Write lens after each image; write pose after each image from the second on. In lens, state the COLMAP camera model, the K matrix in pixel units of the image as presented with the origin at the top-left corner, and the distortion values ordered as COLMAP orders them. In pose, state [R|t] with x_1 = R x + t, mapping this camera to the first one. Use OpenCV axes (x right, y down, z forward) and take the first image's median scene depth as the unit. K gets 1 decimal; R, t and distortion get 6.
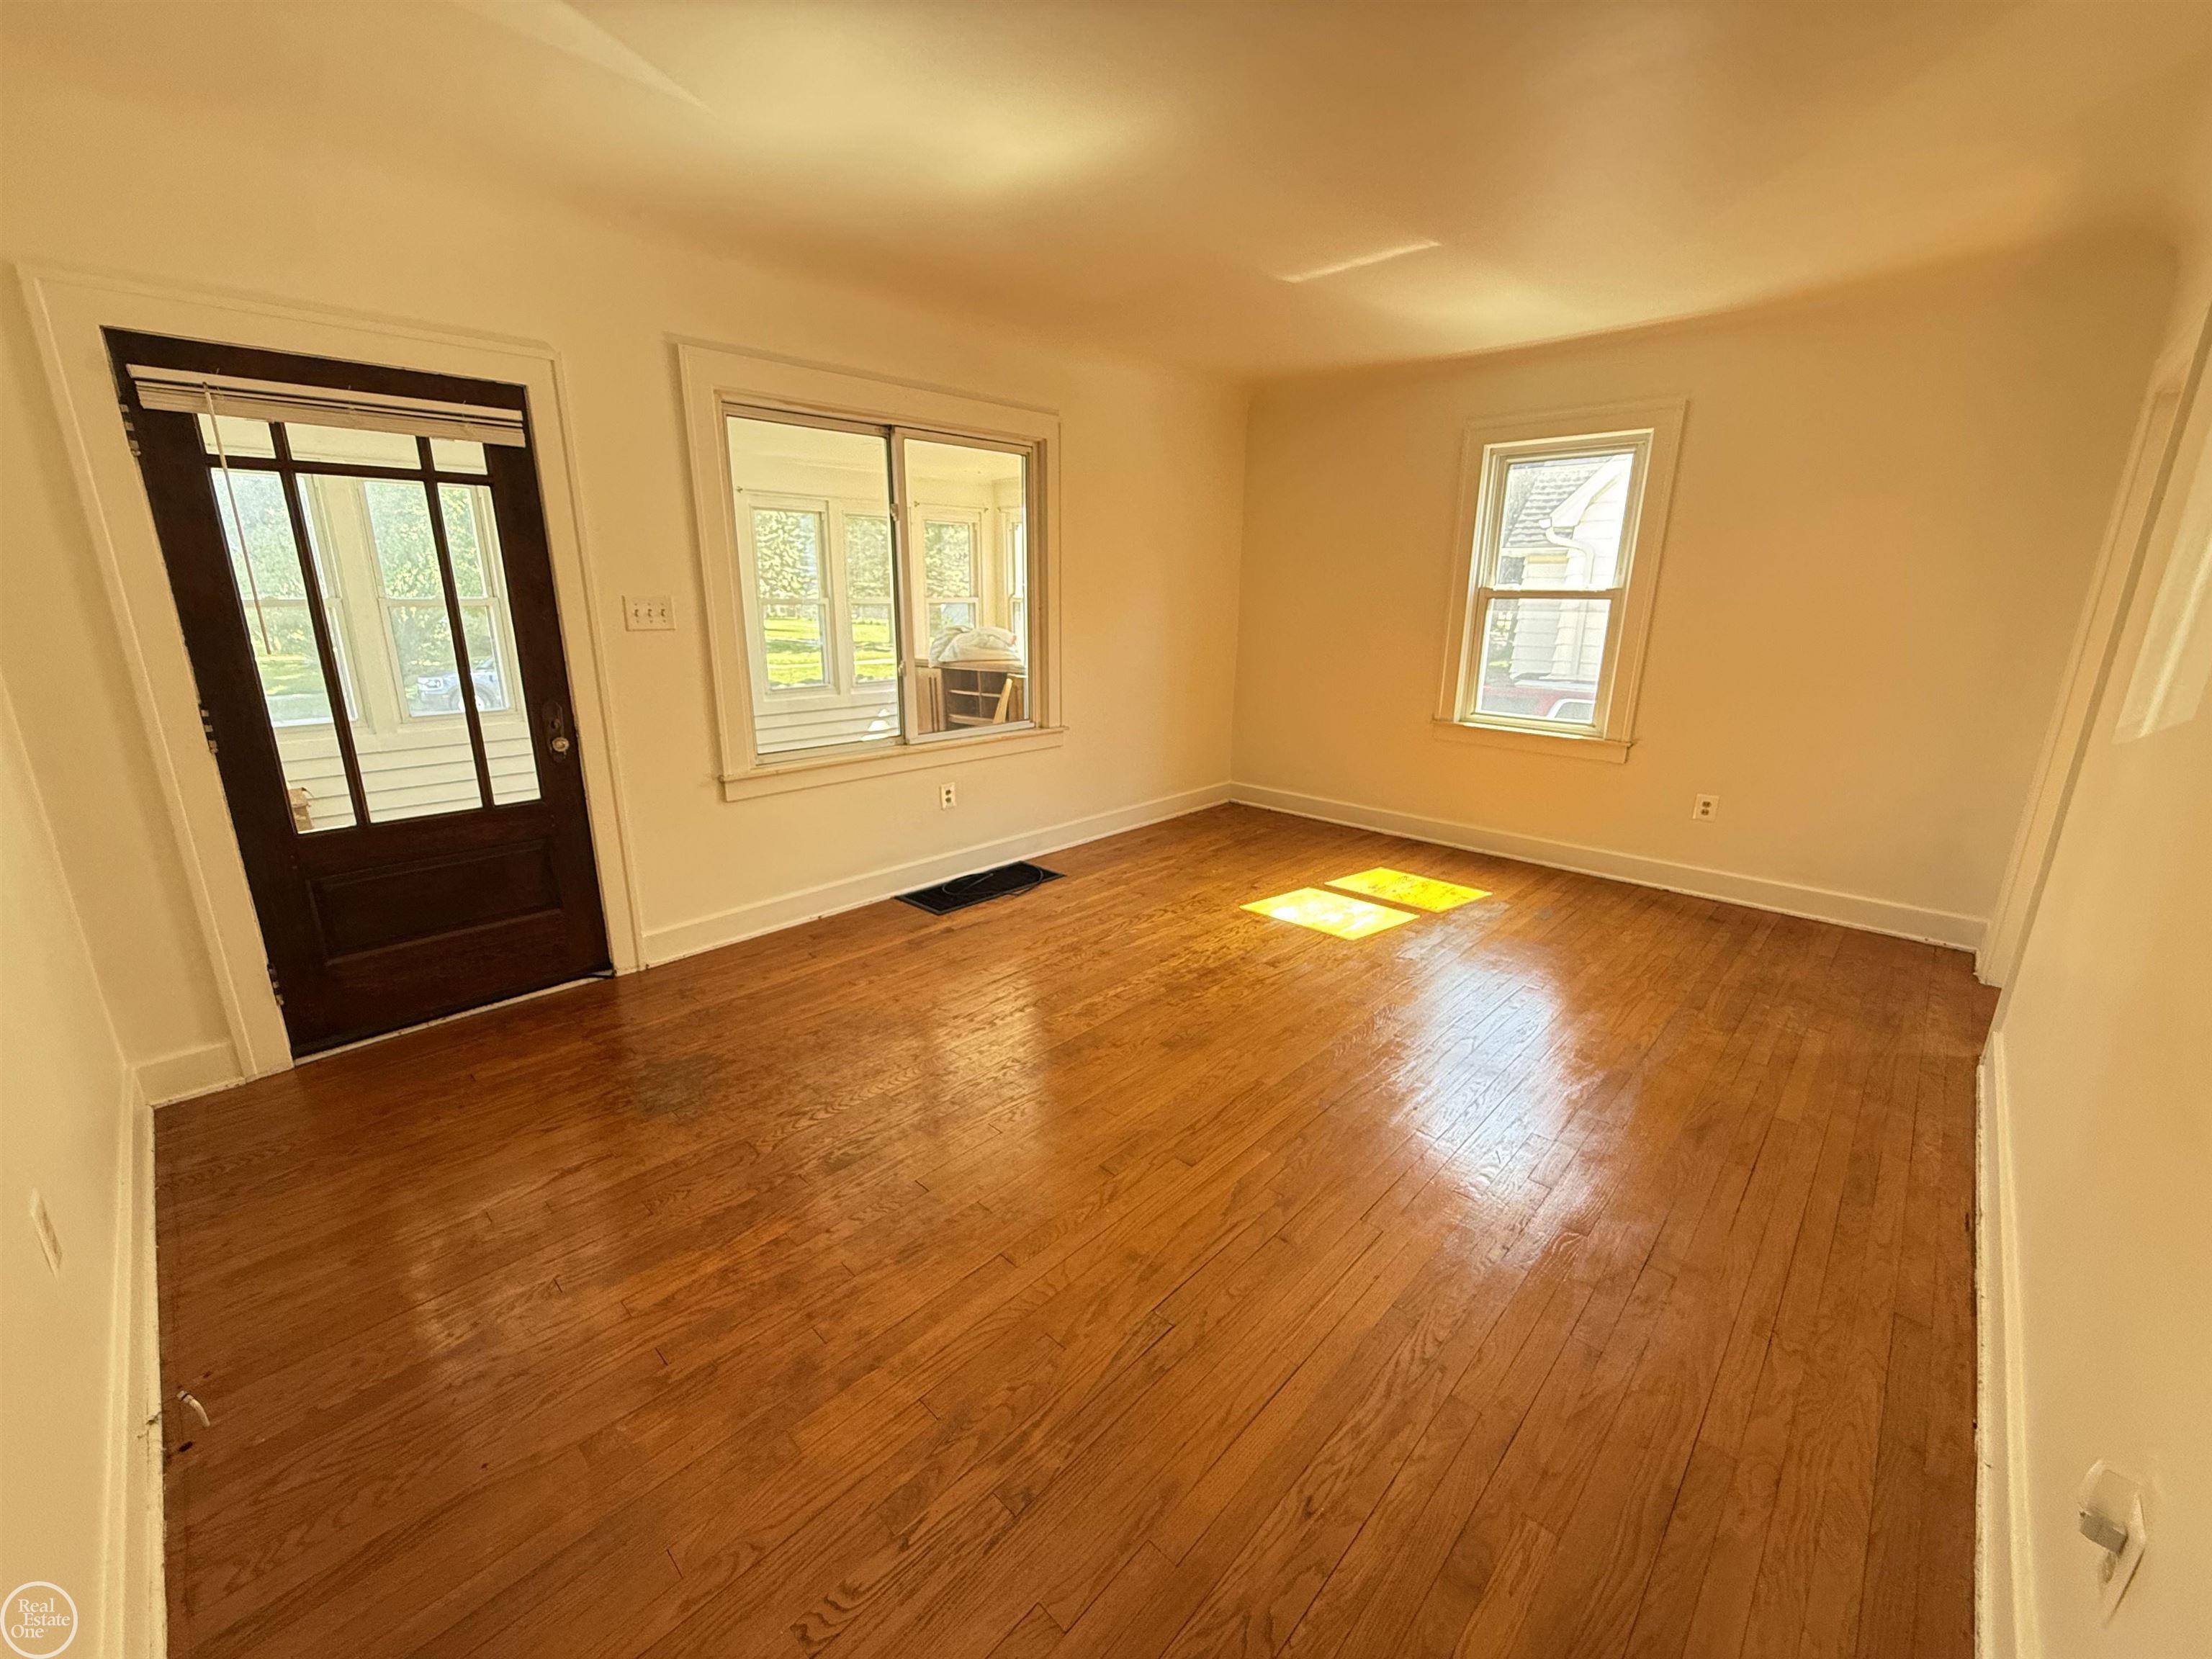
lens RADIAL K [[881.6, 0, 1095.0], [0, 881.6, 830.4], [0, 0, 1]] dist [0.002653, 0.001006]
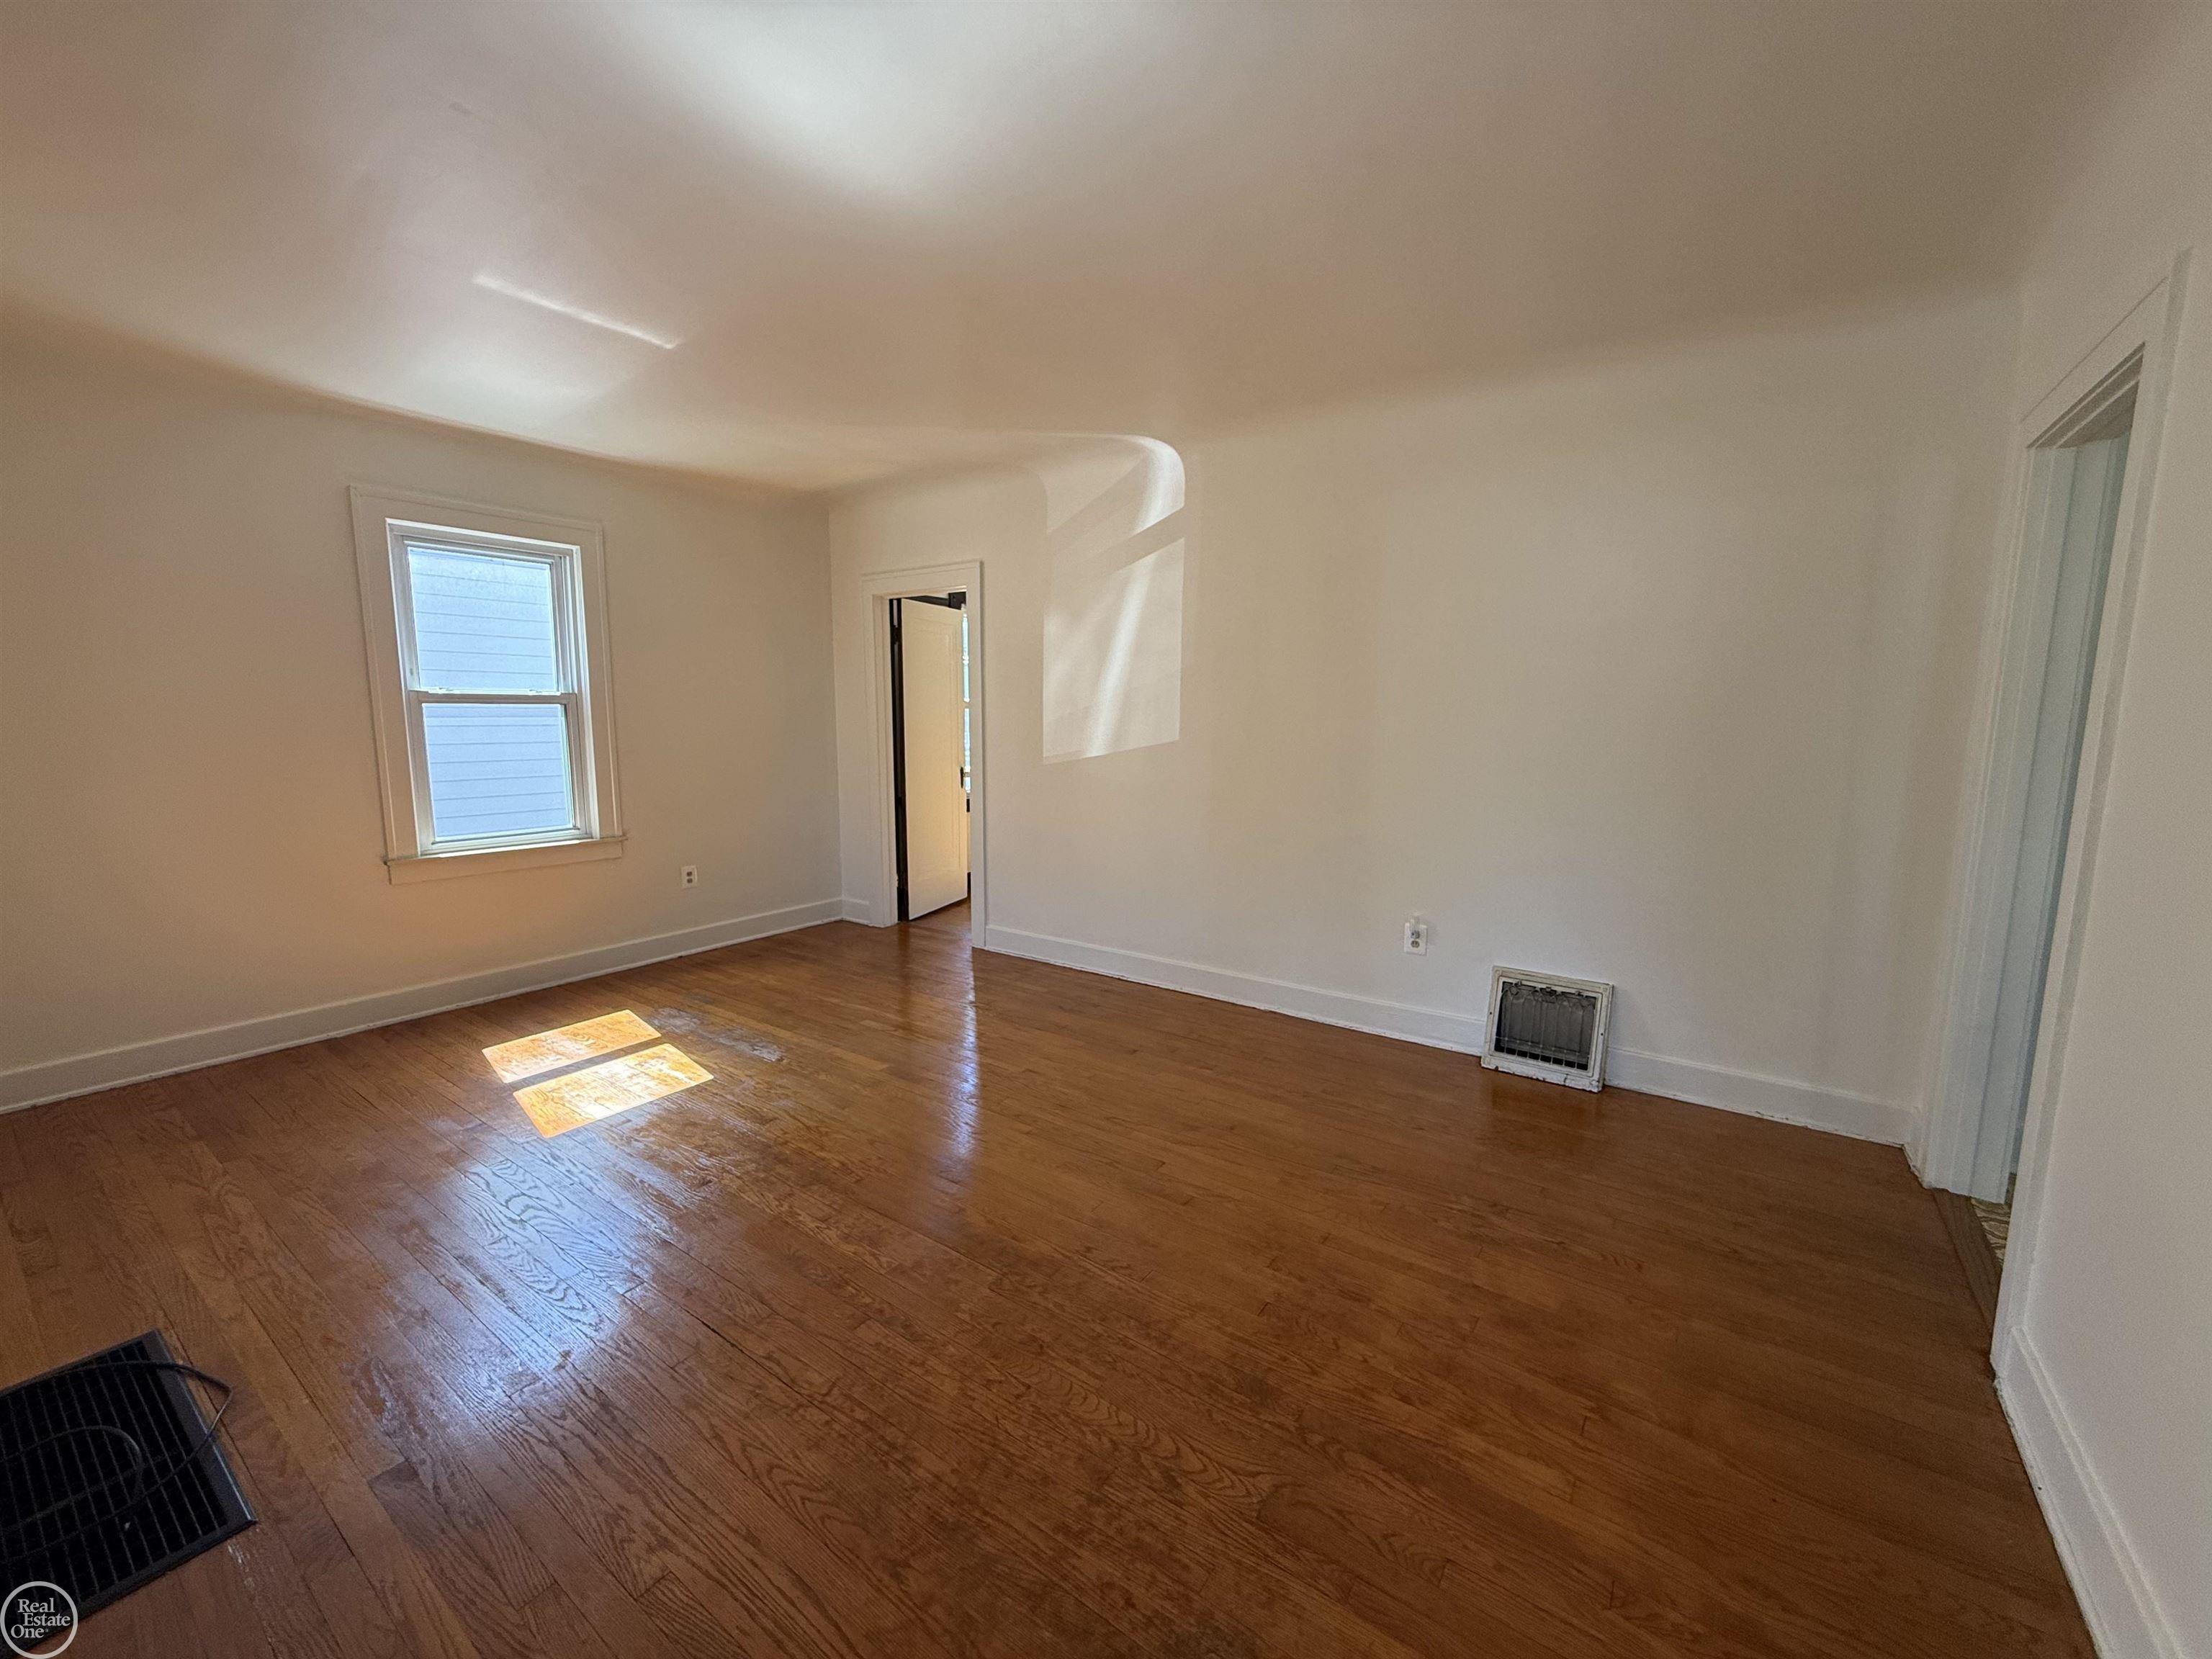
lens RADIAL K [[881.6, 0, 1098.5], [0, 881.6, 828.2], [0, 0, 1]] dist [0.002653, 0.001006]
pose [[-0.141210, -0.138508, 0.980242, -0.551669], [0.261563, 0.949759, 0.171881, -0.153942], [-0.954801, 0.280667, -0.097887, 0.607895]]
